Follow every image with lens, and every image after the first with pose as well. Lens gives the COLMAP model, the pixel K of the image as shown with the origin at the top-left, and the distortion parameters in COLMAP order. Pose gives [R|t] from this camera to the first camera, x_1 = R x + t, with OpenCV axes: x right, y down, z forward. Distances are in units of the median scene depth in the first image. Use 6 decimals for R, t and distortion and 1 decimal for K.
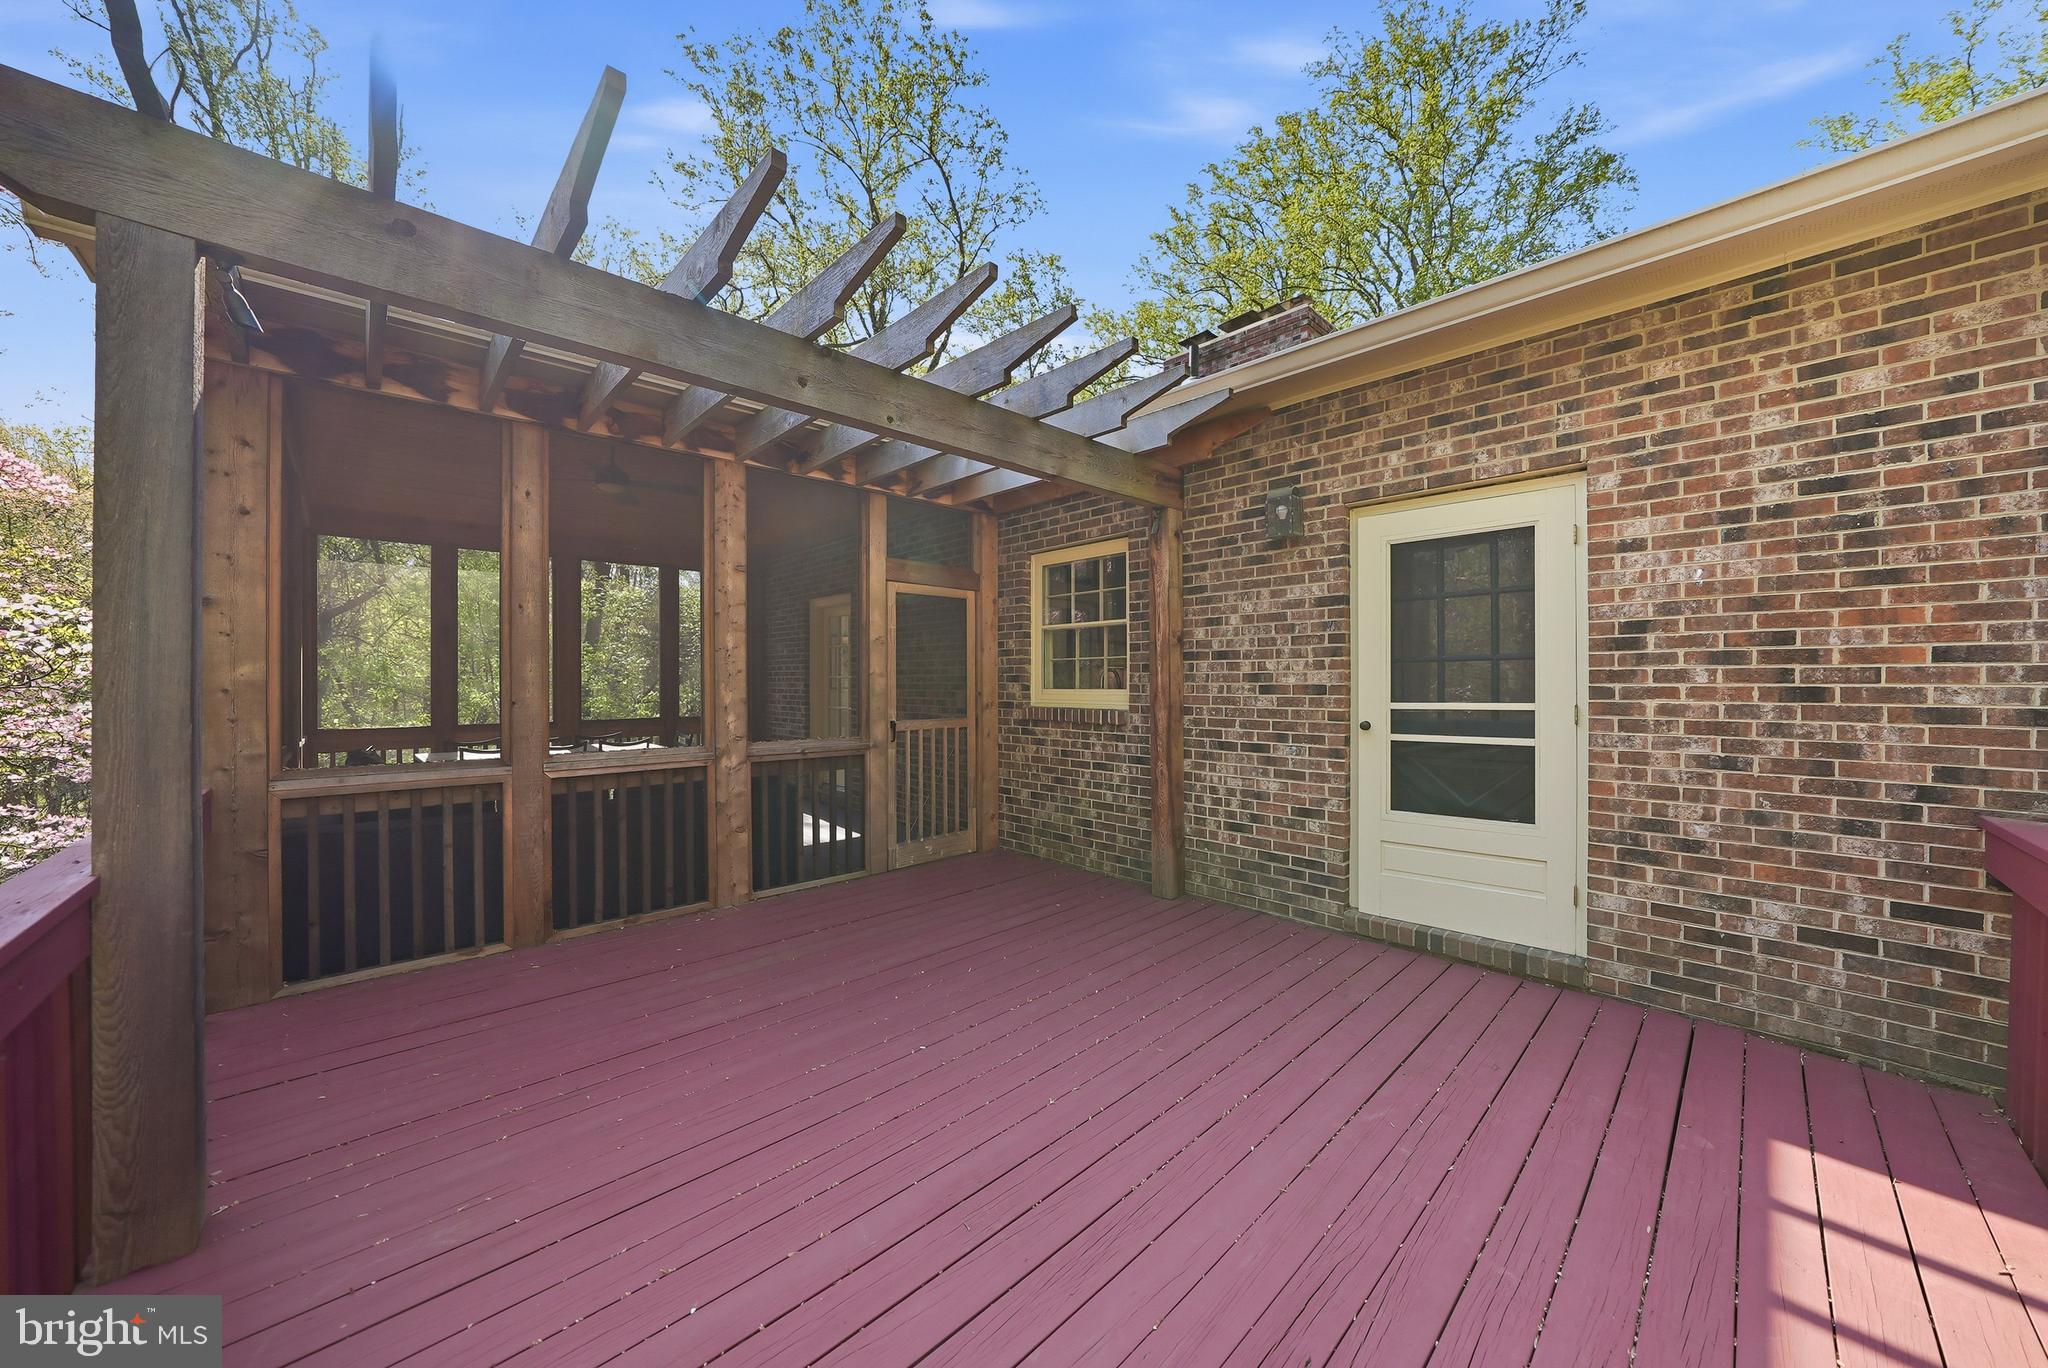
lens RADIAL K [[707.7, 0, 1025.5], [0, 707.7, 682.7], [0, 0, 1]] dist [-0.014096, 0.000390]
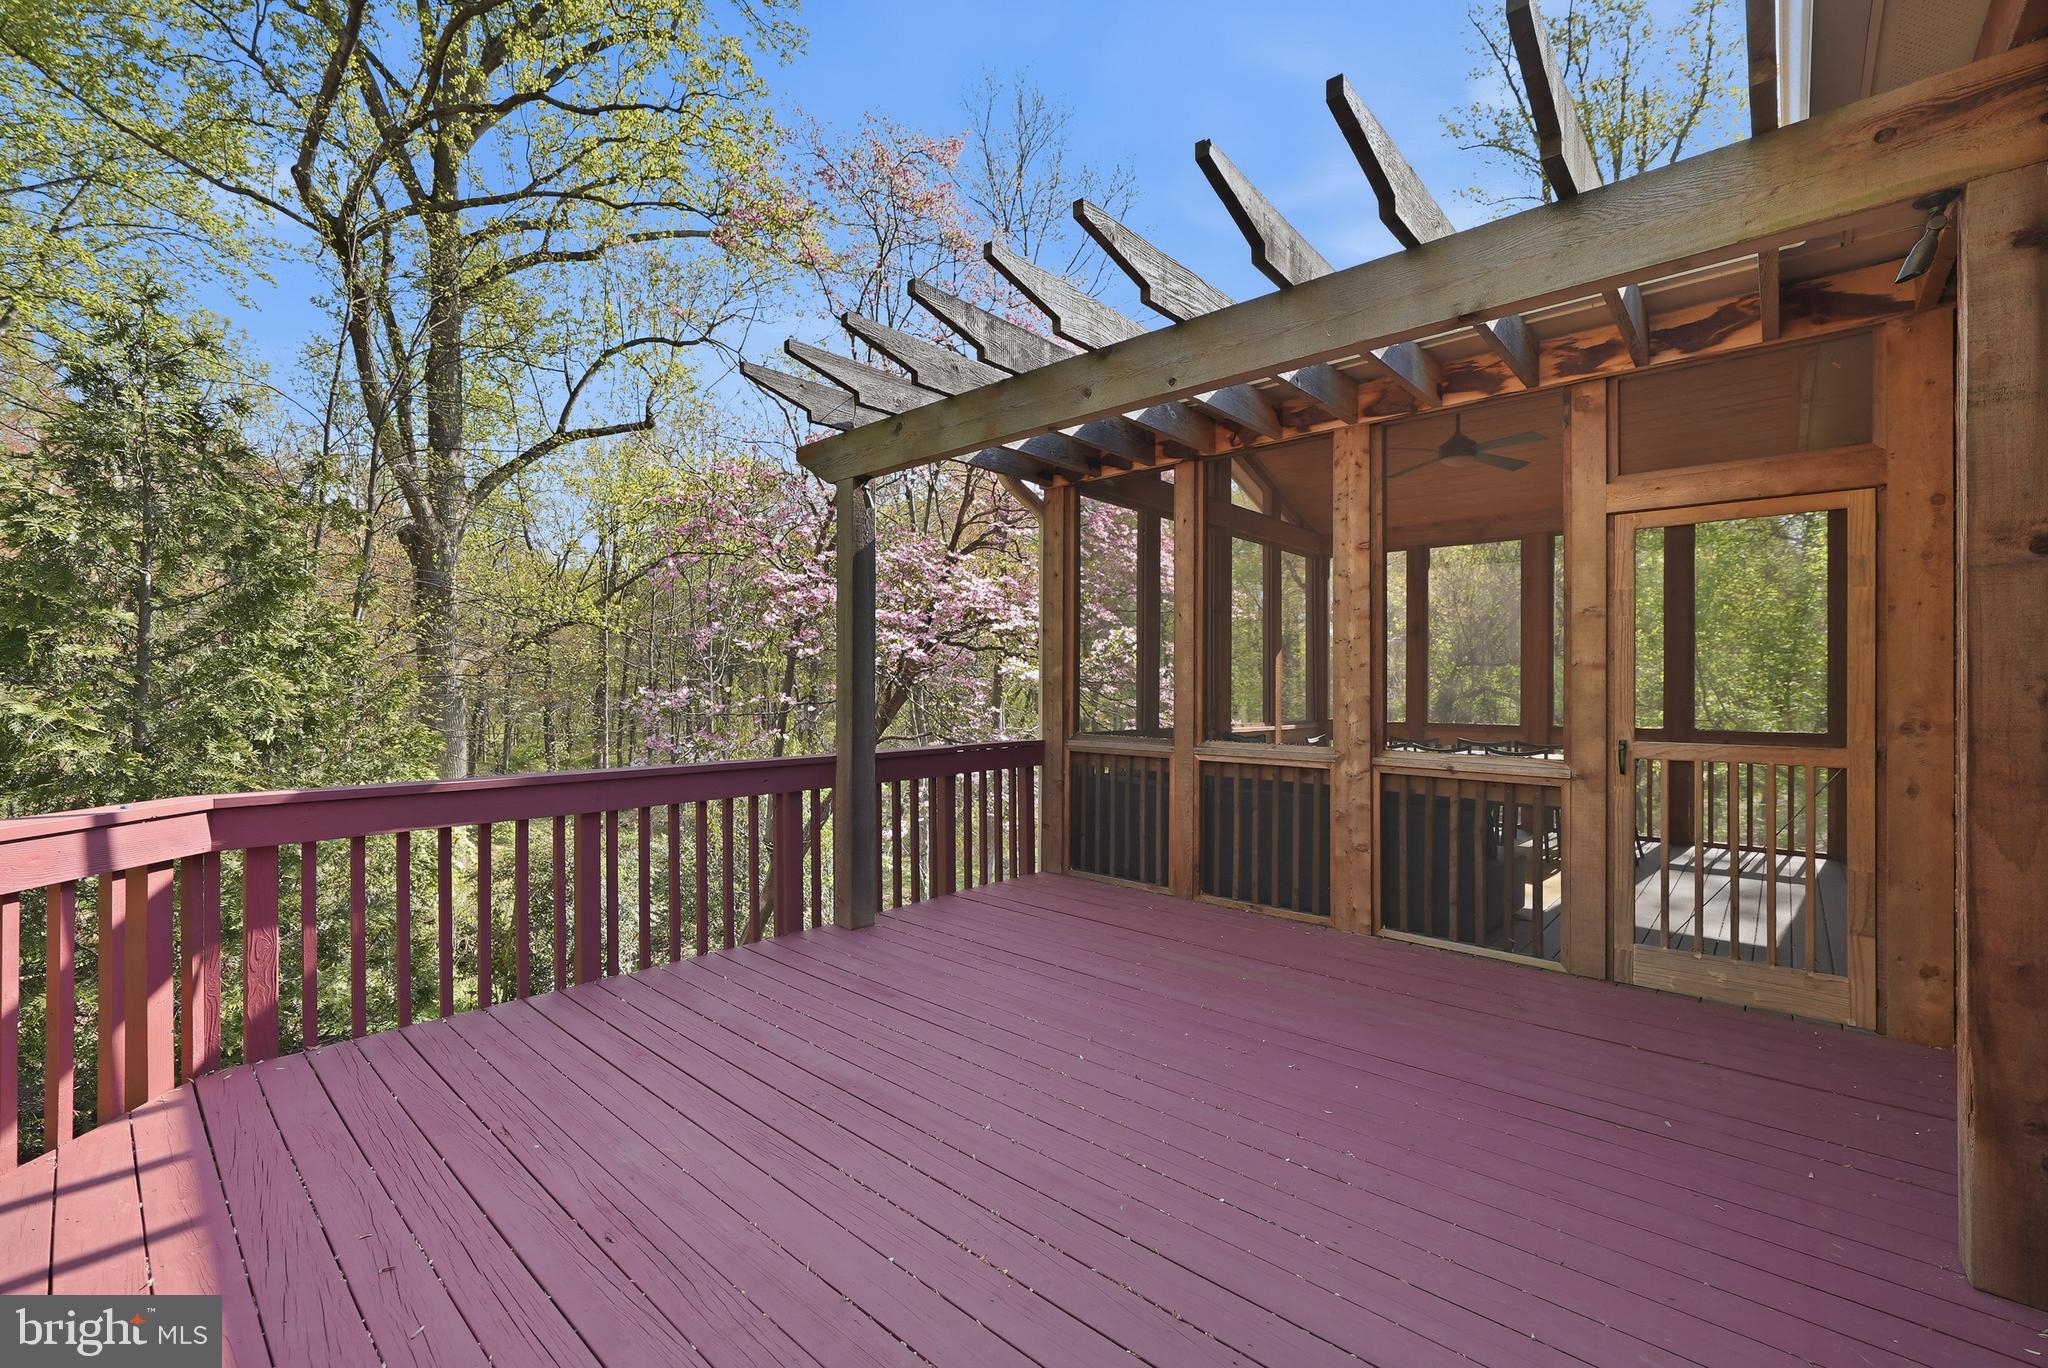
lens RADIAL K [[860.2, 0, 1025.5], [0, 860.2, 689.1], [0, 0, 1]] dist [-0.002402, -0.000030]
pose [[0.077057, 0.004295, -0.997017, 0.635311], [-0.001694, 0.999990, 0.004177, 0.009795], [0.997025, 0.001367, 0.077064, 0.528141]]
